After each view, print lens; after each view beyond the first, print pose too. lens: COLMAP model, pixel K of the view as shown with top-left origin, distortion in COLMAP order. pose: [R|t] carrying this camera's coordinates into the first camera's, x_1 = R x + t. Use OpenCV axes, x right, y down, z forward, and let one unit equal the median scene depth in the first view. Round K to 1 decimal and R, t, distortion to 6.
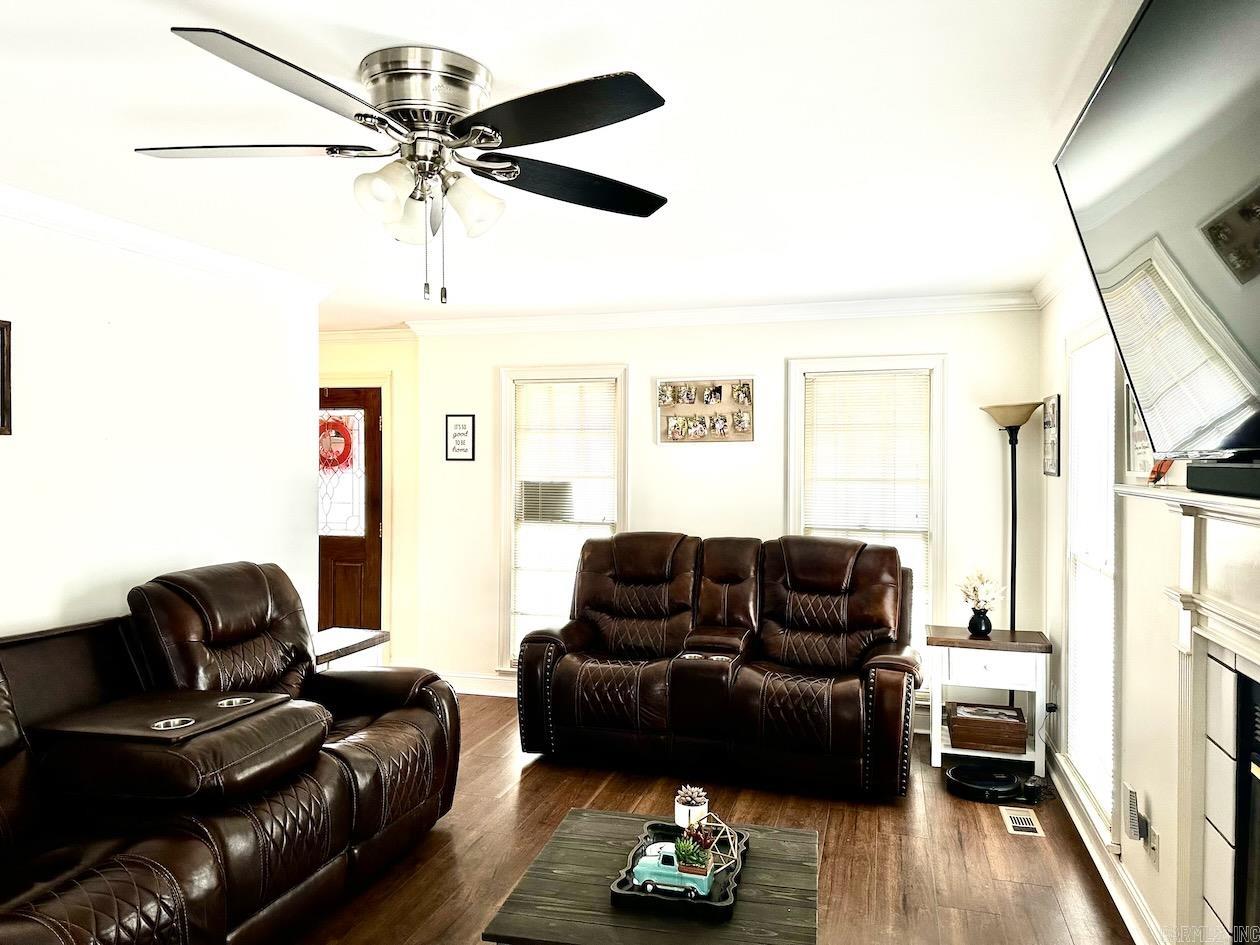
lens RADIAL K [[888.4, 0, 630.0], [0, 888.4, 472.5], [0, 0, 1]] dist [0.178029, -0.263680]
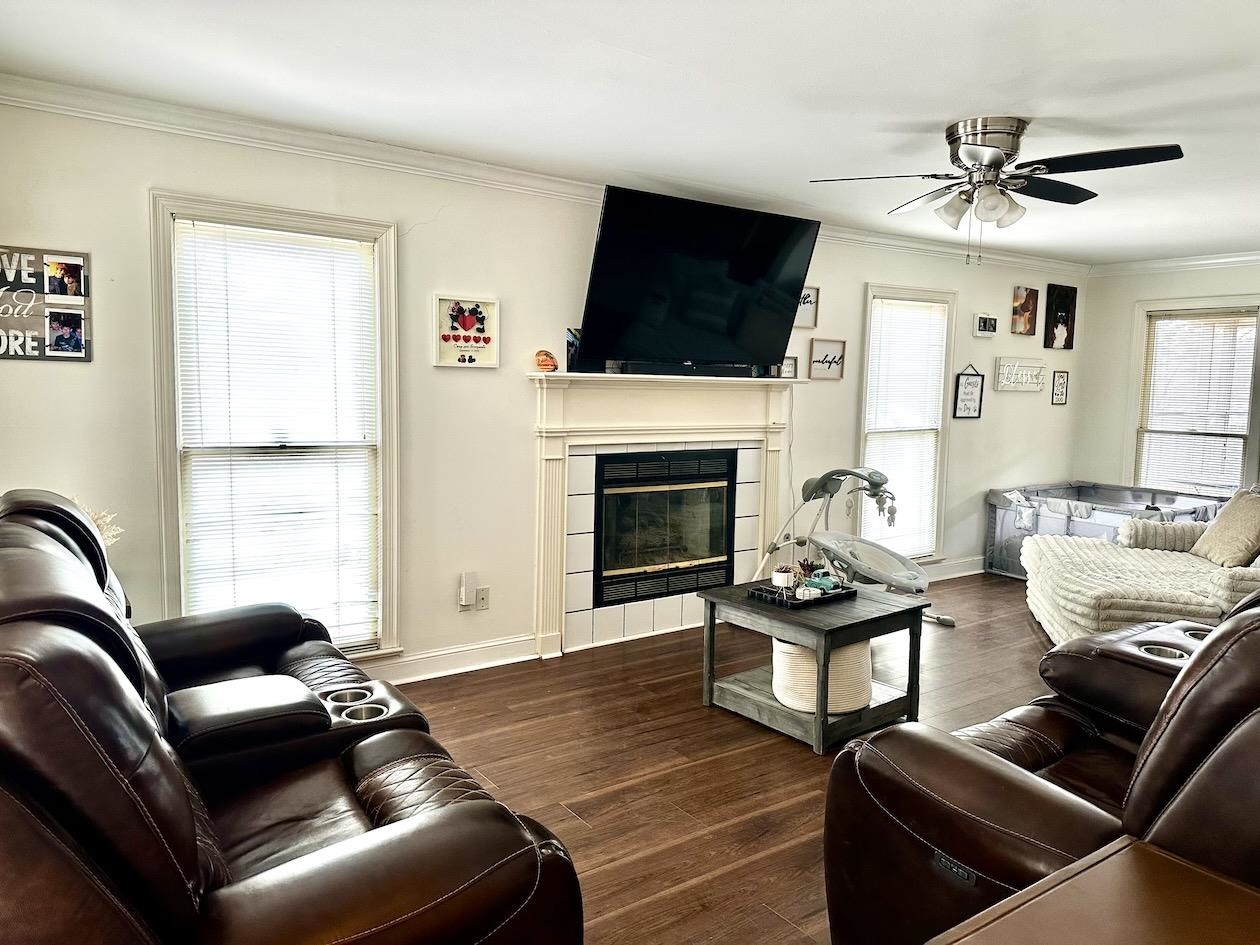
lens RADIAL K [[888.4, 0, 630.0], [0, 888.4, 472.5], [0, 0, 1]] dist [0.178029, -0.263680]
pose [[-0.777377, -0.100171, 0.621008, -0.407410], [-0.020874, 0.990803, 0.133690, -0.016911], [-0.628689, 0.090965, -0.772319, 1.424994]]
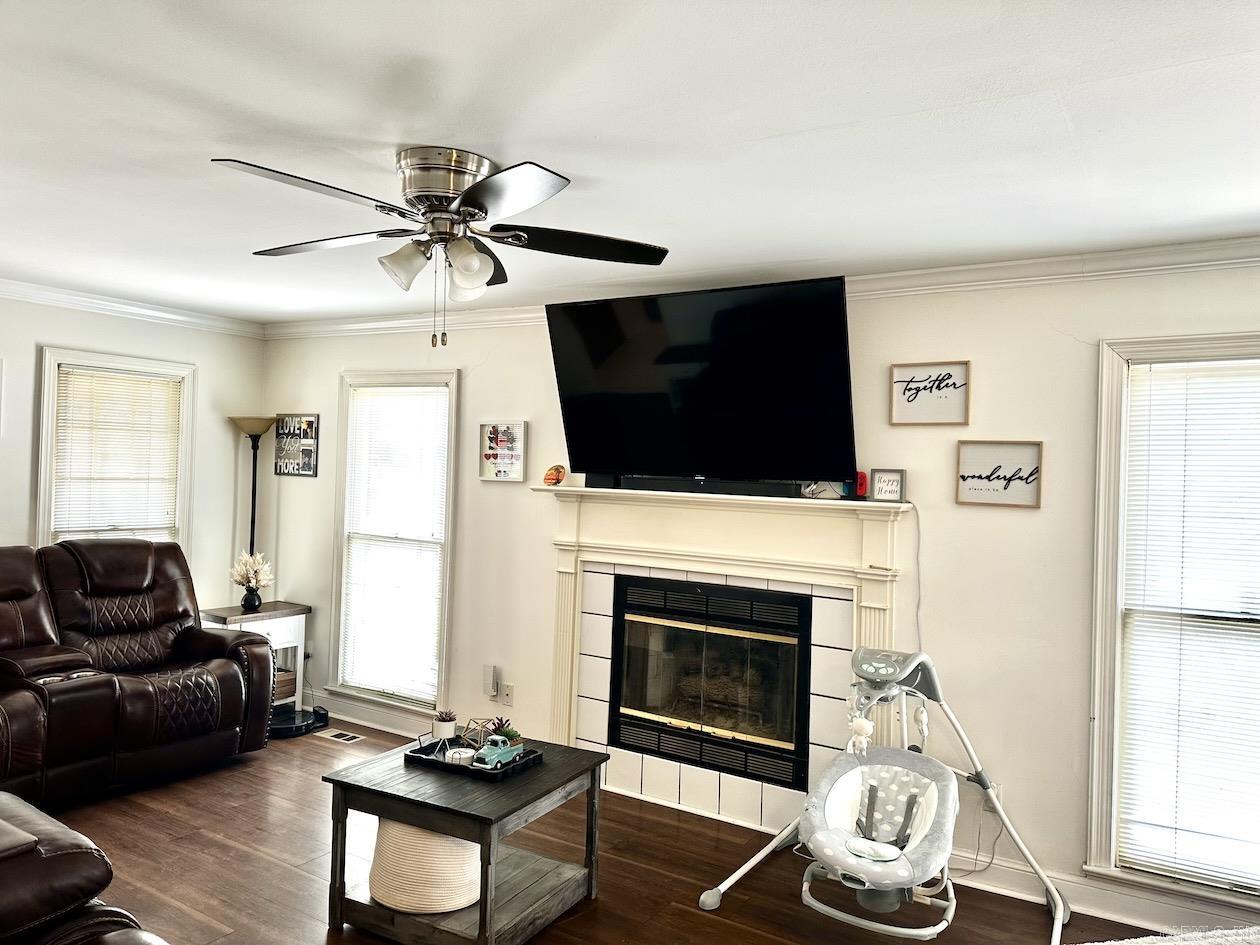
lens RADIAL K [[888.4, 0, 630.0], [0, 888.4, 472.5], [0, 0, 1]] dist [0.178029, -0.263680]
pose [[0.302209, 0.001835, 0.953240, -0.684355], [-0.011100, 0.999937, 0.001595, -0.009849], [-0.953177, -0.011063, 0.302210, 0.192187]]
